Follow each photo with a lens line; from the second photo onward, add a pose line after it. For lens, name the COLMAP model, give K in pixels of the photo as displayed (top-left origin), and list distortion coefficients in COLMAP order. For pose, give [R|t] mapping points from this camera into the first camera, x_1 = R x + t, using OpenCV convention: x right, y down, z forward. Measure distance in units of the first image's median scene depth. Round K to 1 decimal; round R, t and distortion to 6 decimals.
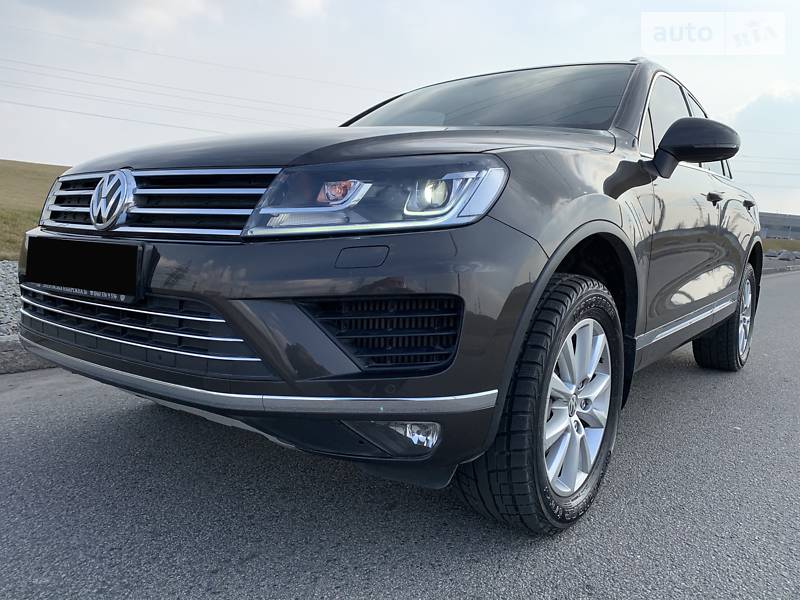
lens RADIAL K [[591.3, 0, 429.1], [0, 591.3, 317.4], [0, 0, 1]] dist [0.008483, 0.003296]
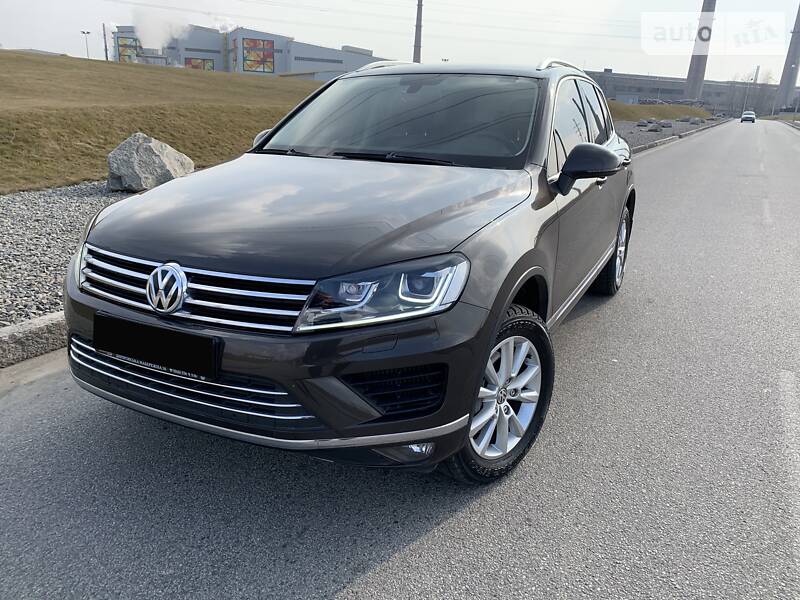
lens RADIAL K [[605.9, 0, 410.8], [0, 605.9, 273.7], [0, 0, 1]] dist [0.007900, 0.007573]
pose [[0.984960, -0.078101, 0.154121, -0.226265], [0.049164, 0.981819, 0.183342, -0.479548], [-0.165639, -0.173008, 0.970893, -0.383469]]
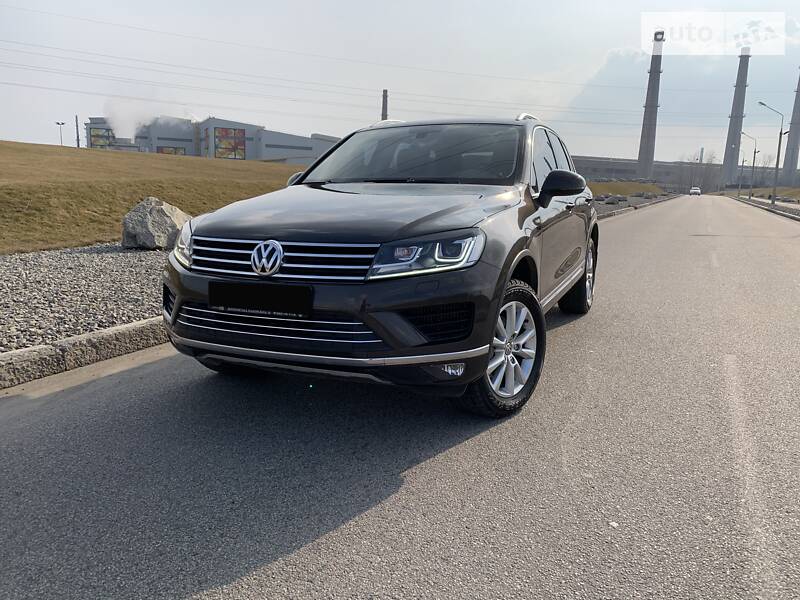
lens RADIAL K [[637.7, 0, 400.3], [0, 637.7, 287.4], [0, 0, 1]] dist [0.016343, -0.001216]
pose [[0.973827, -0.078609, 0.213266, -0.599880], [0.069040, 0.996260, 0.051960, -0.196737], [-0.216553, -0.035876, 0.975611, -1.011627]]
